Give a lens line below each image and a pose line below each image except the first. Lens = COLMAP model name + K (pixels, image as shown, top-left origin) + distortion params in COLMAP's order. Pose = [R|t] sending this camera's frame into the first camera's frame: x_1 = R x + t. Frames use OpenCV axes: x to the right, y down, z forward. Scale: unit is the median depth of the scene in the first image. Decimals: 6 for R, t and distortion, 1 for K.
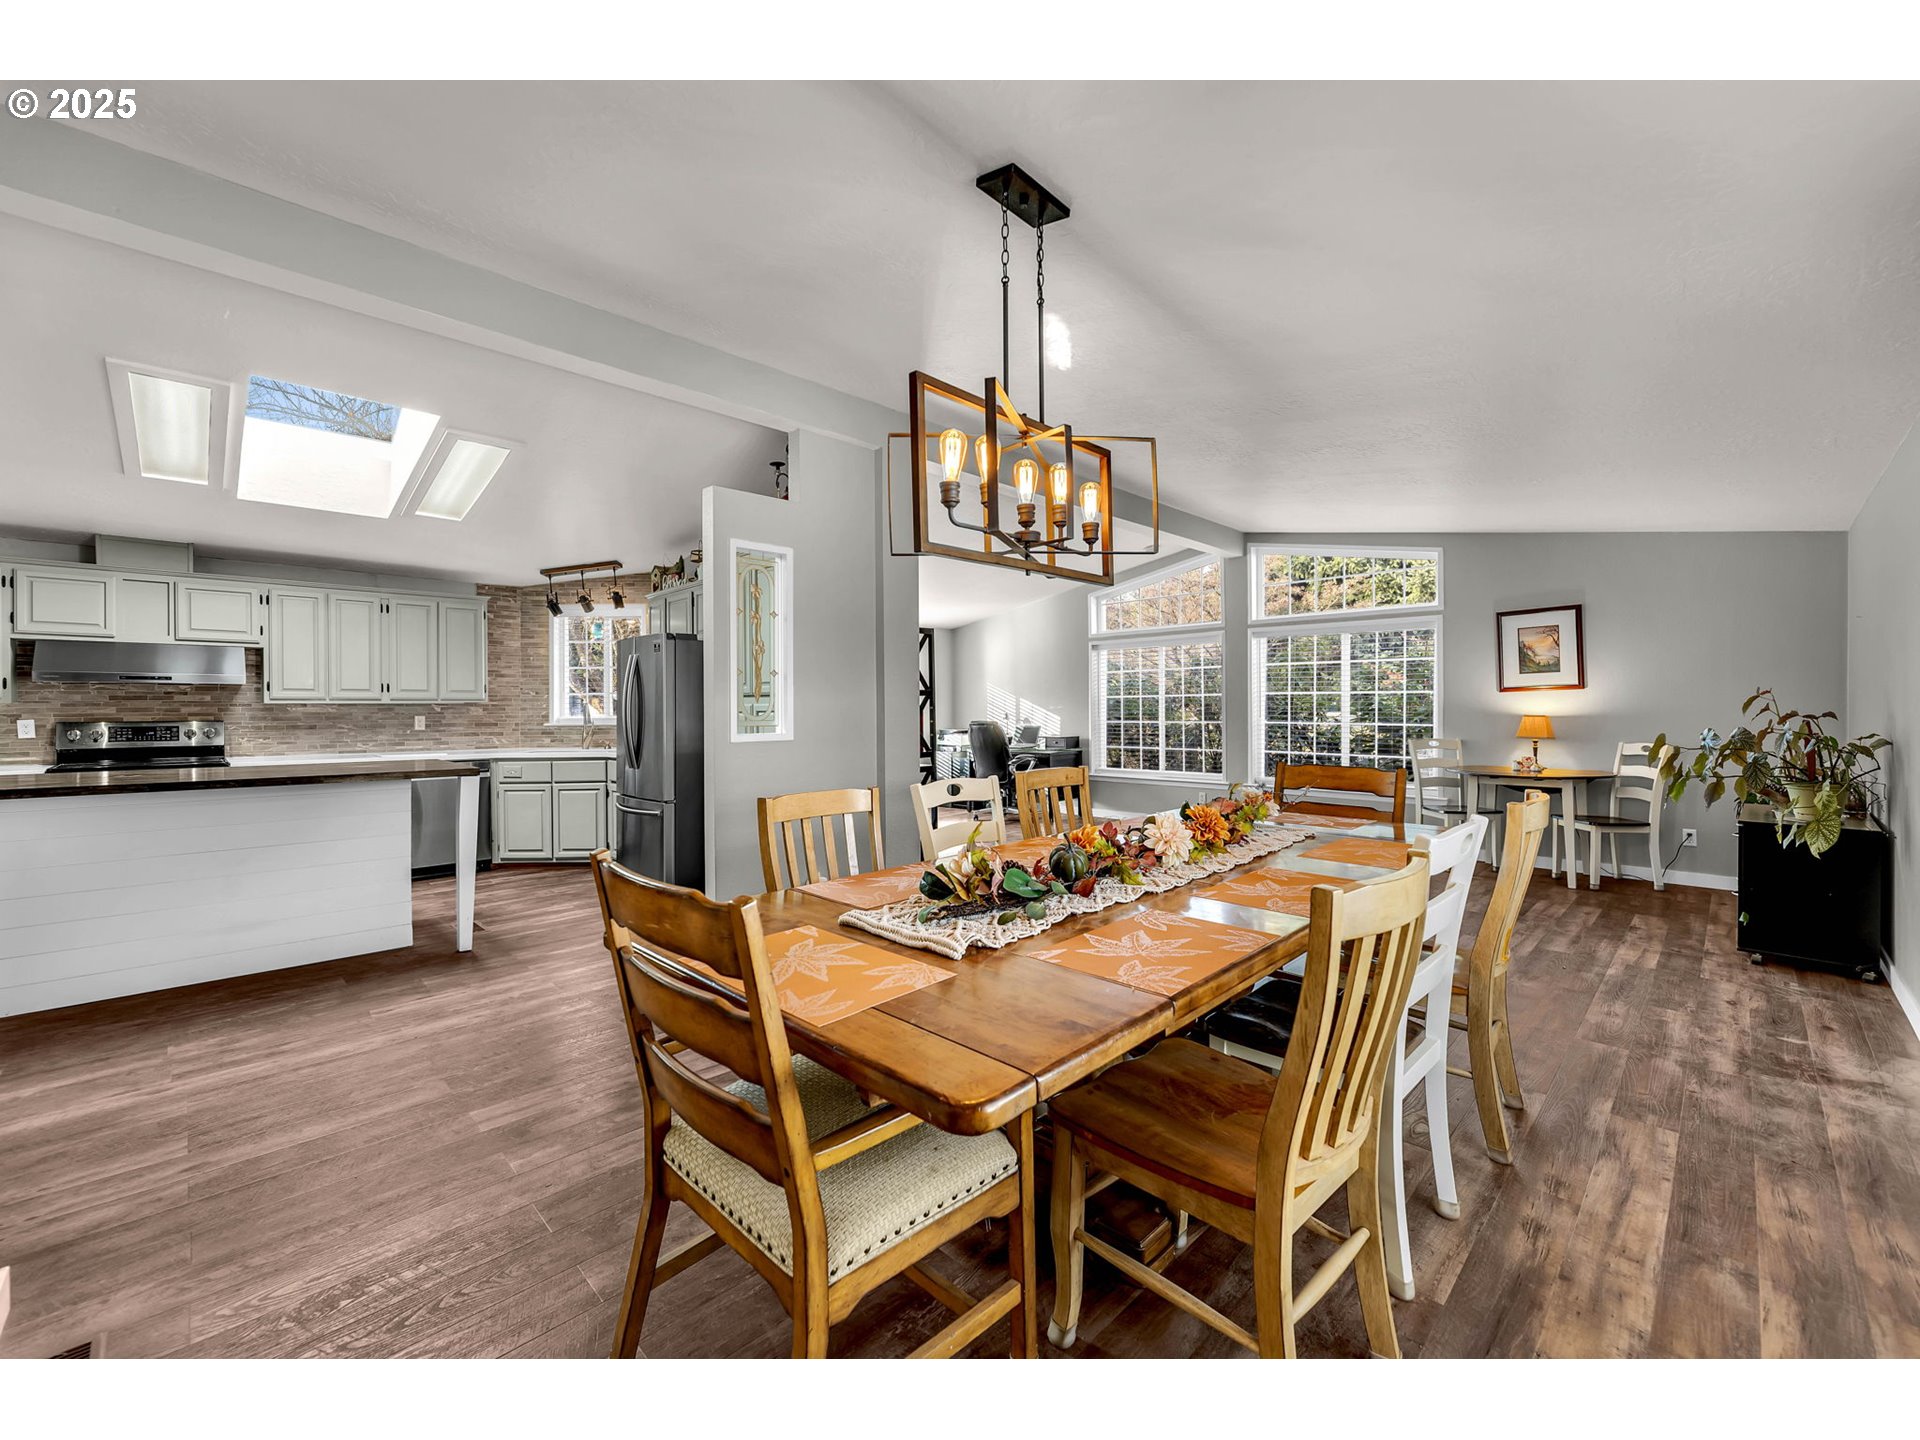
lens RADIAL K [[789.0, 0, 954.1], [0, 789.0, 716.3], [0, 0, 1]] dist [0.003719, 0.000884]
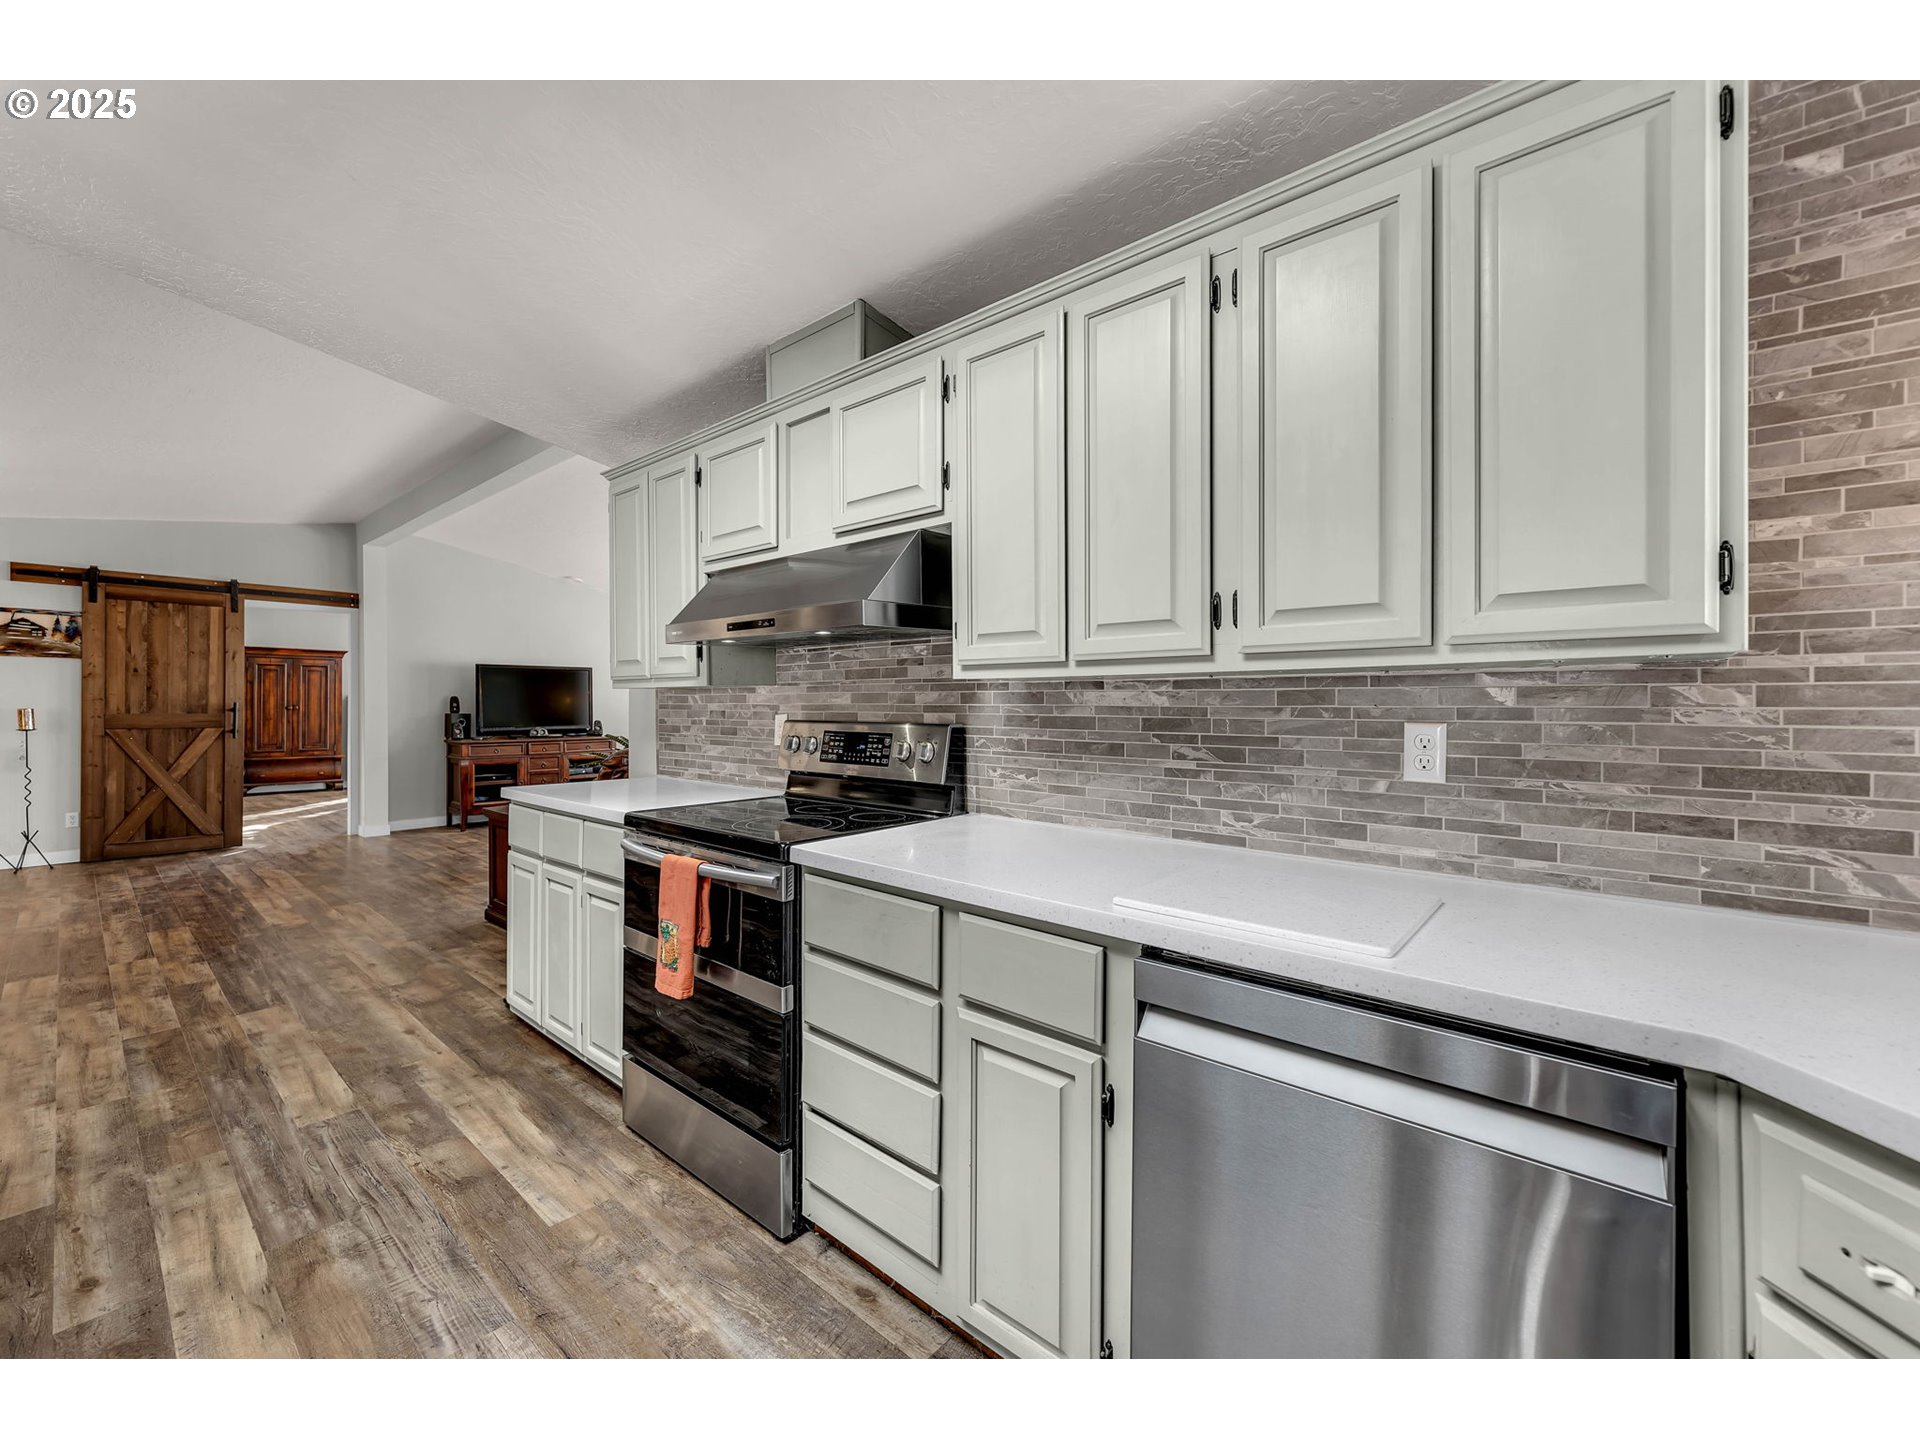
lens RADIAL K [[789.0, 0, 955.3], [0, 789.0, 702.0], [0, 0, 1]] dist [0.003719, 0.000884]
pose [[0.060352, 0.005273, -0.998163, -0.480983], [-0.008213, 0.999955, 0.004786, -0.007696], [0.998143, 0.007909, 0.060393, 0.912418]]
